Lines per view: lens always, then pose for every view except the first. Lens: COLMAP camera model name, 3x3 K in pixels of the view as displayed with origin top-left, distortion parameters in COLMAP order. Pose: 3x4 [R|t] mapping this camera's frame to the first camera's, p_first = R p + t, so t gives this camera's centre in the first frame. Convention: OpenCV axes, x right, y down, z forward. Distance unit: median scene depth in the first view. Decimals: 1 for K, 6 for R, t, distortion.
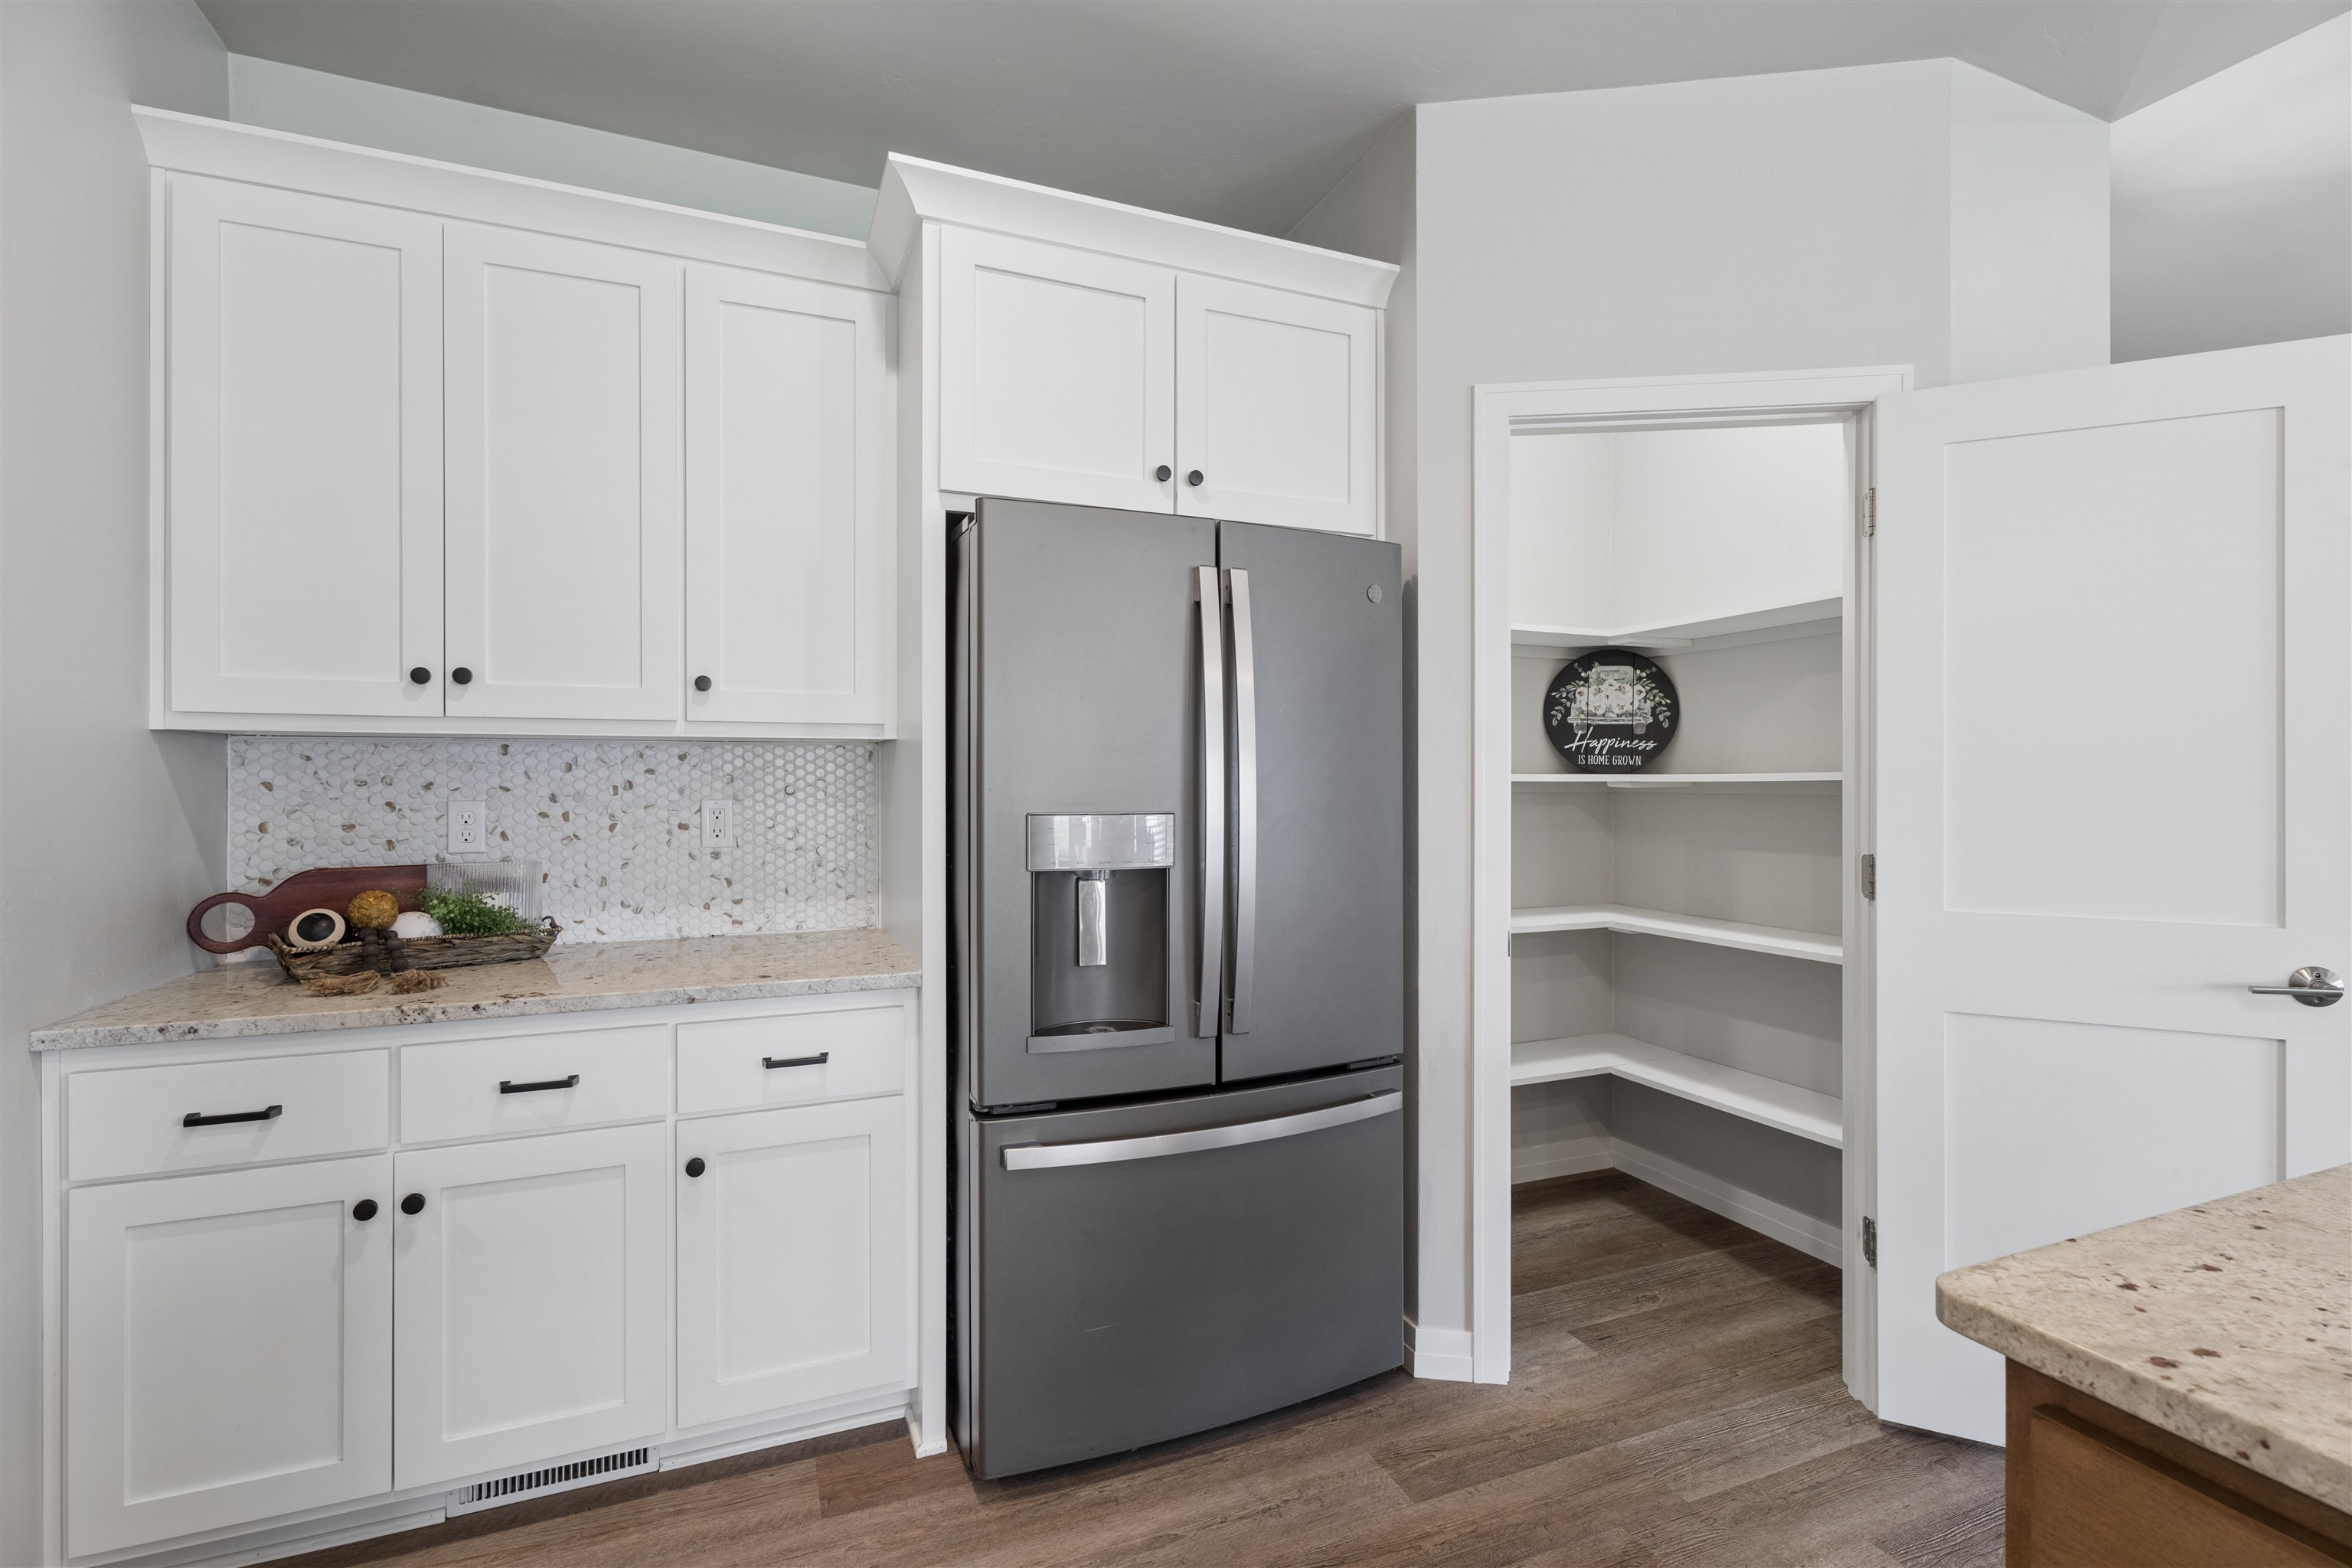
lens RADIAL K [[1084.6, 0, 1183.1], [0, 1084.6, 782.0], [0, 0, 1]] dist [0.001232, -0.002502]
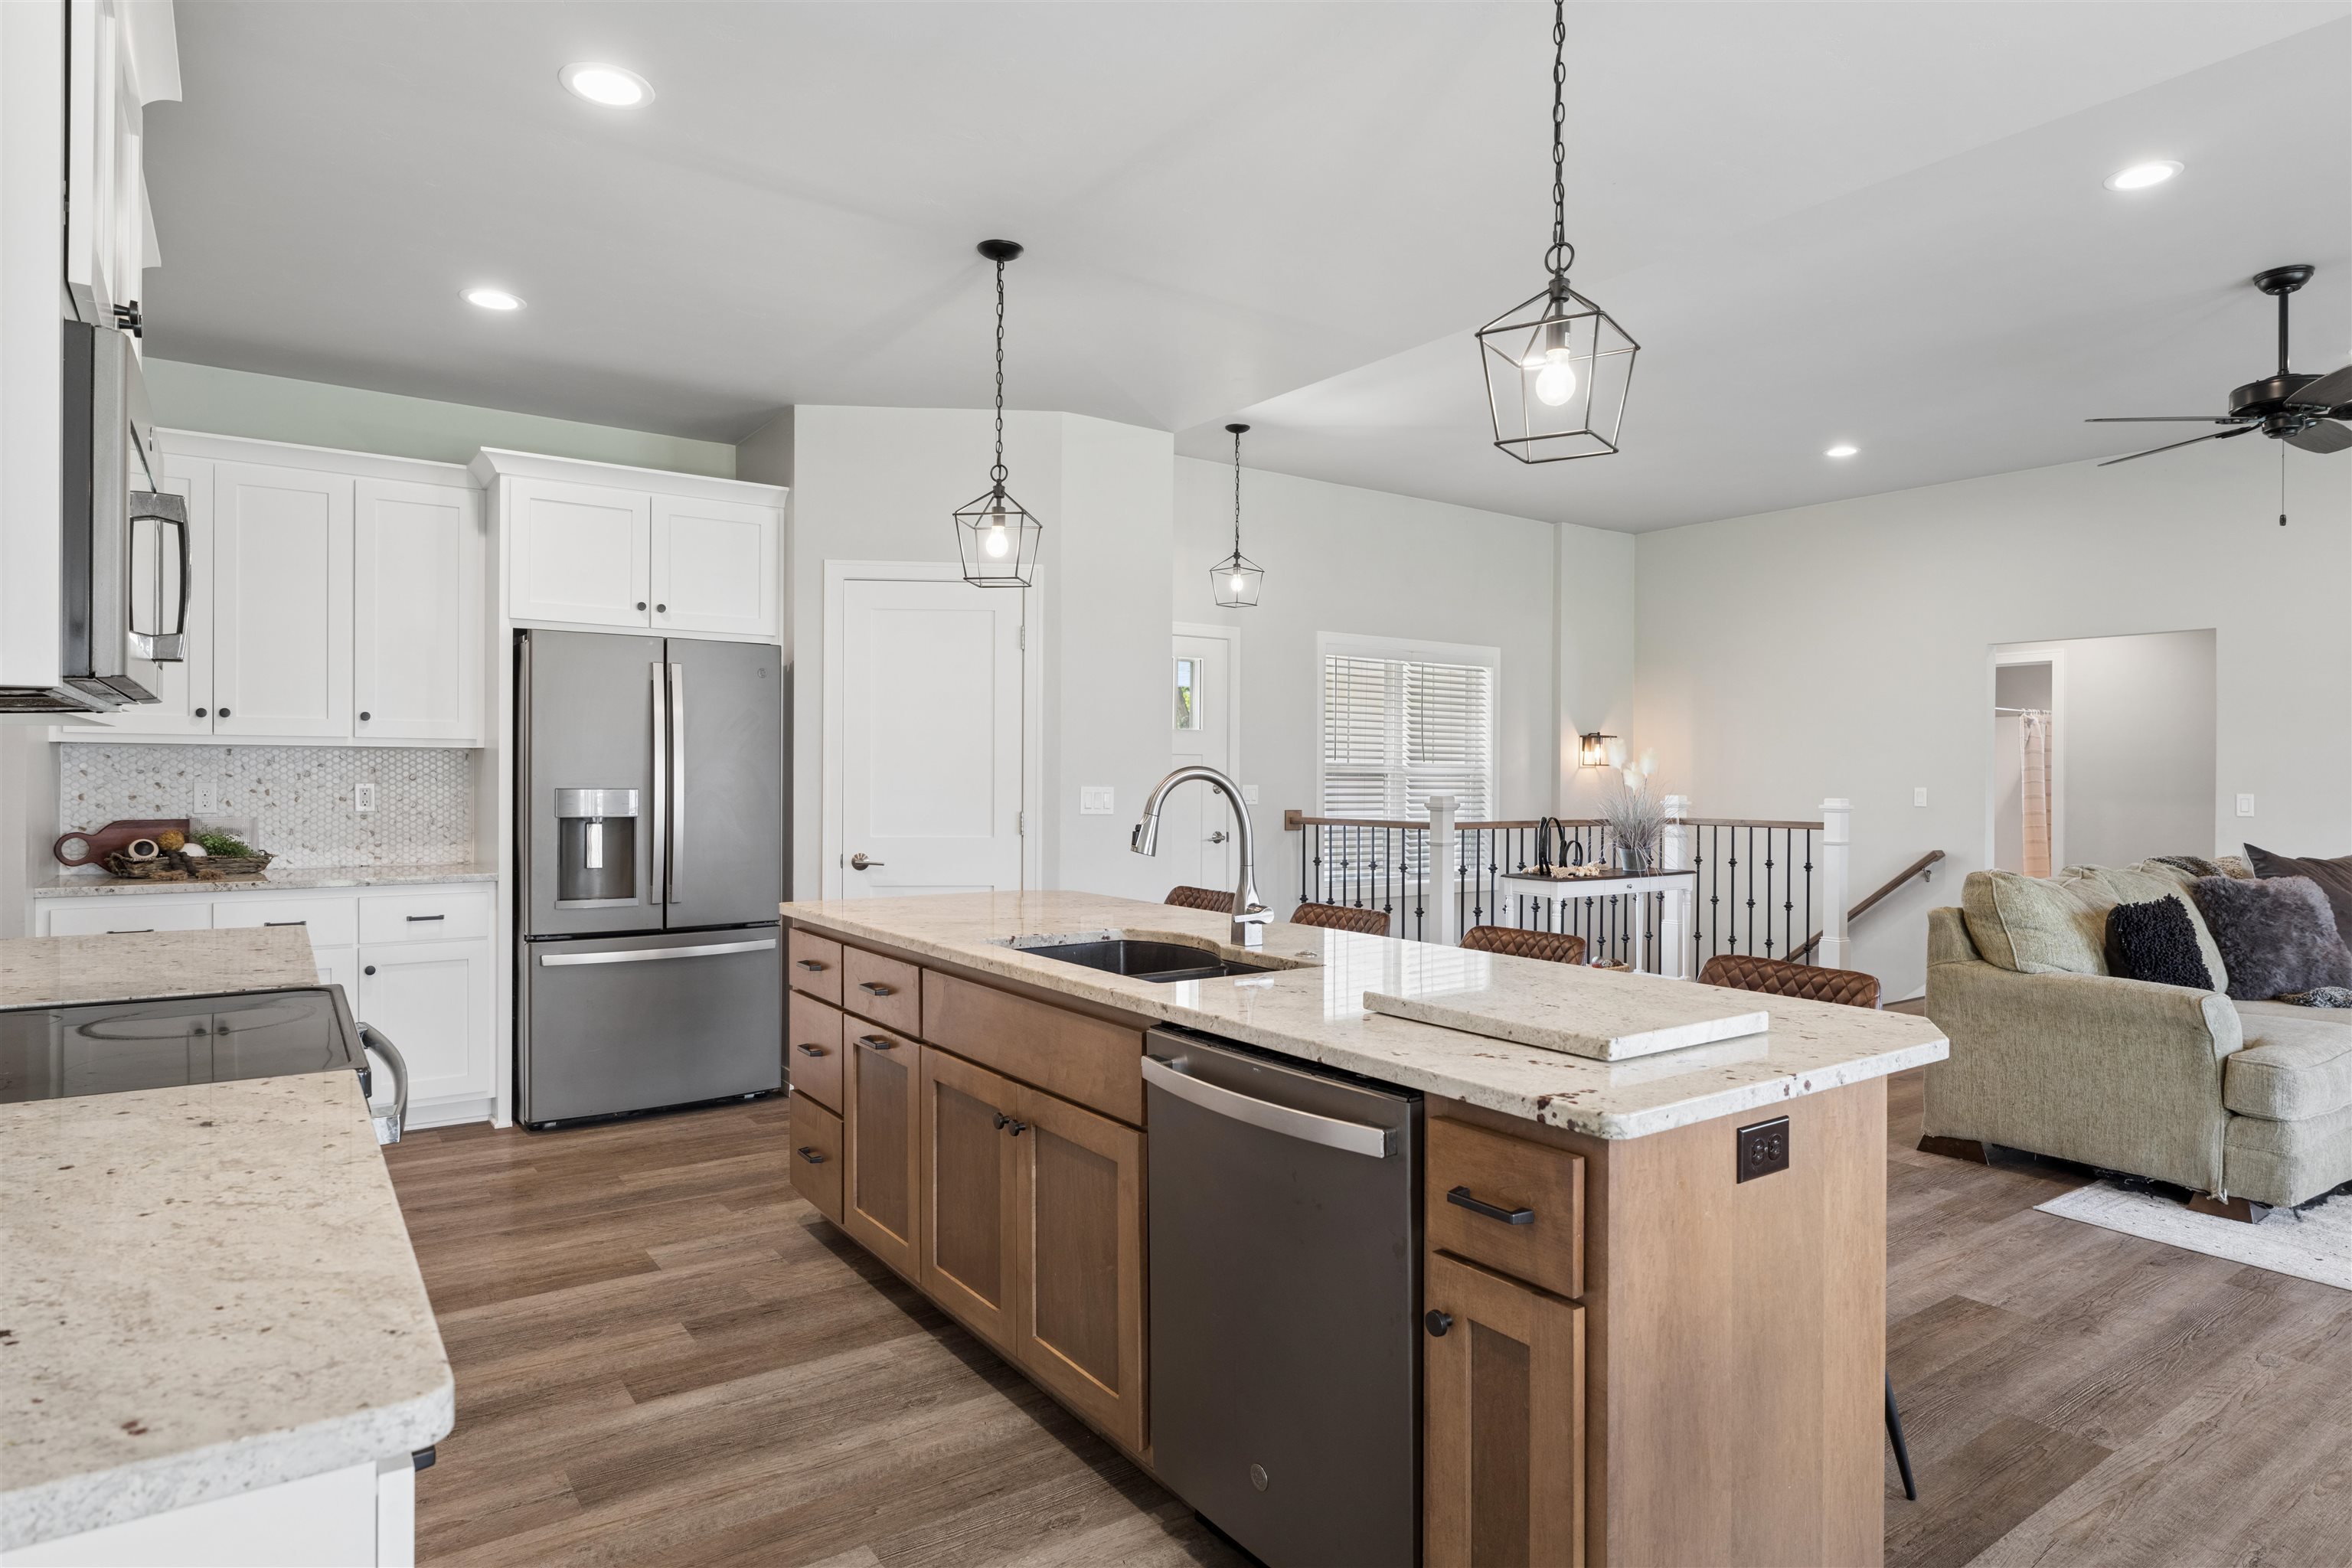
lens RADIAL K [[1297.6, 0, 1175.8], [0, 1297.6, 783.1], [0, 0, 1]] dist [-0.006382, -0.000170]
pose [[0.972811, 0.003344, 0.231577, 0.364545], [-0.003427, 0.999994, -0.000042, 0.014308], [-0.231576, -0.000753, 0.972816, -1.392827]]
